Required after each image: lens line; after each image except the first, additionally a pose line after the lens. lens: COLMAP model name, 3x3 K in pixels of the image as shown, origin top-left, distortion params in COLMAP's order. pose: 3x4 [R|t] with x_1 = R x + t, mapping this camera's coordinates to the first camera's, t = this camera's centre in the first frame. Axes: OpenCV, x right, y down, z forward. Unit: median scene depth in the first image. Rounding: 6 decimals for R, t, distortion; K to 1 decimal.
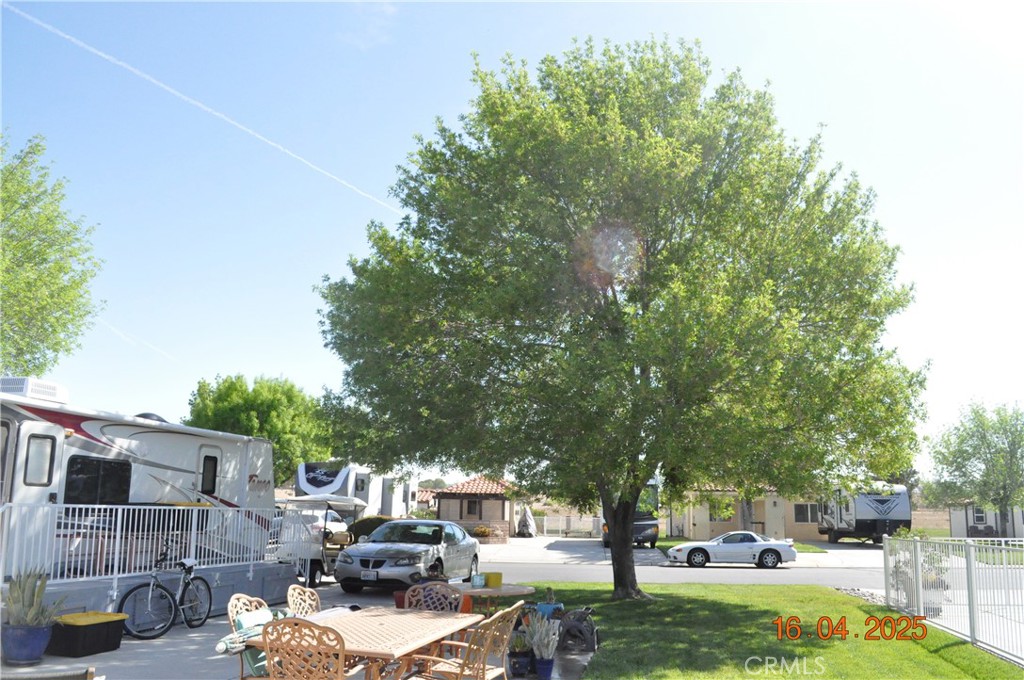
lens RADIAL K [[807.7, 0, 514.8], [0, 807.7, 342.6], [0, 0, 1]] dist [-0.082543, 0.004521]
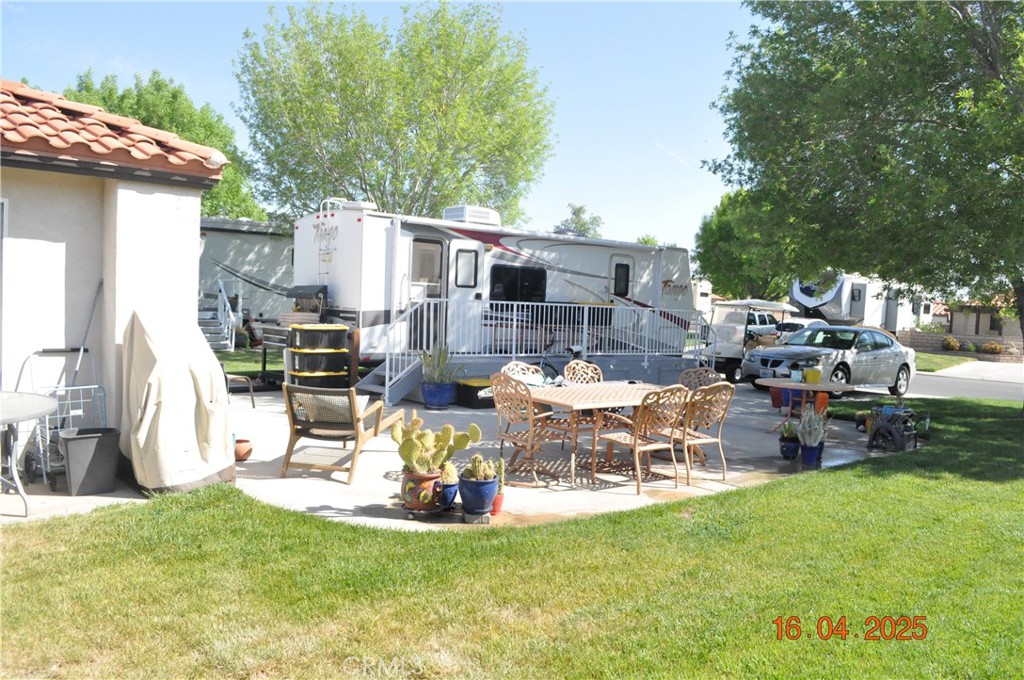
lens RADIAL K [[807.7, 0, 509.9], [0, 807.7, 344.1], [0, 0, 1]] dist [-0.082543, 0.004521]
pose [[0.785489, 0.051294, -0.616746, 0.187847], [0.093759, 0.975193, 0.200517, 0.004374], [0.611732, -0.215330, 0.761194, -0.018513]]
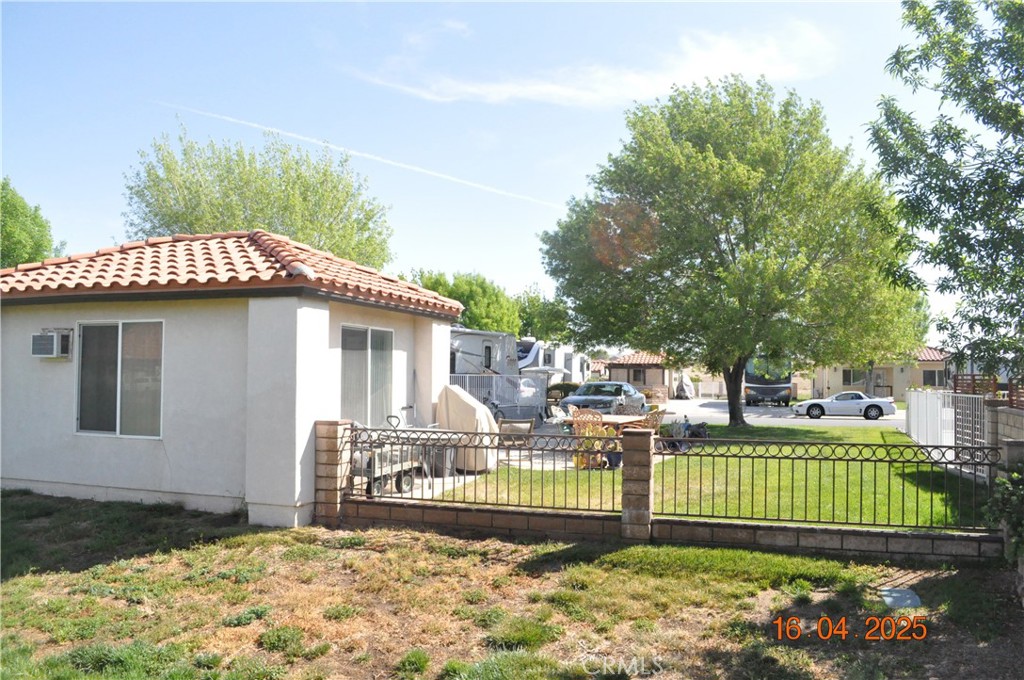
lens RADIAL K [[807.7, 0, 509.2], [0, 807.7, 339.6], [0, 0, 1]] dist [-0.082543, 0.004521]
pose [[0.978773, -0.018634, -0.204100, 0.019010], [0.049877, 0.987574, 0.149027, -0.110865], [0.198787, -0.156044, 0.967540, -0.583676]]
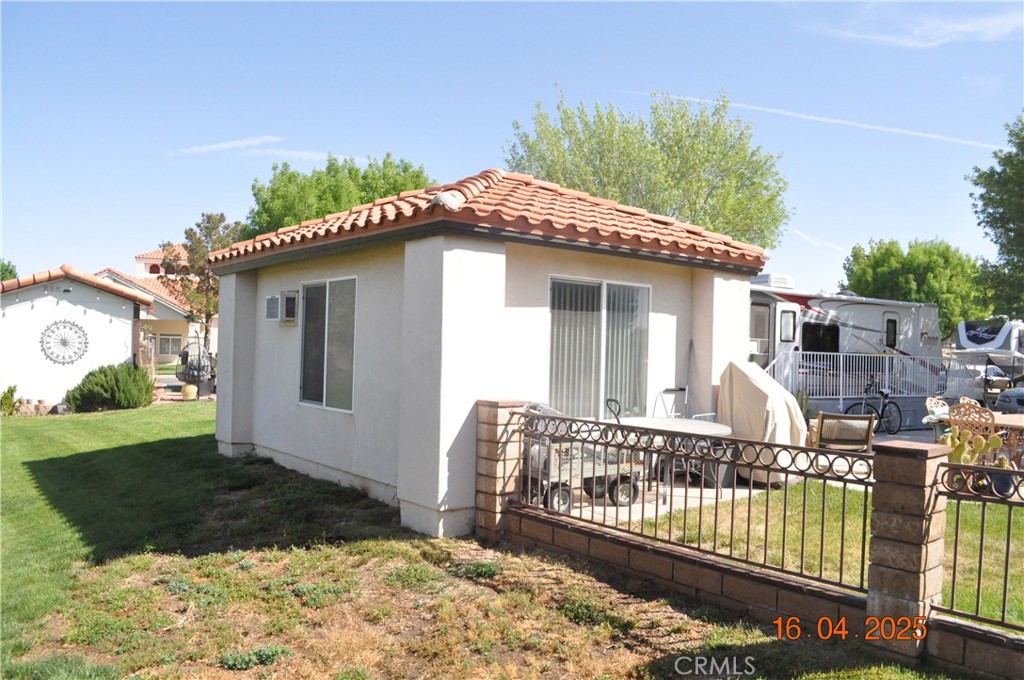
lens RADIAL K [[807.7, 0, 512.3], [0, 807.7, 346.2], [0, 0, 1]] dist [-0.082543, 0.004521]
pose [[0.714556, 0.000136, -0.699578, 0.086274], [0.123919, 0.984162, 0.126764, -0.053905], [0.688516, -0.177271, 0.703222, -0.342062]]
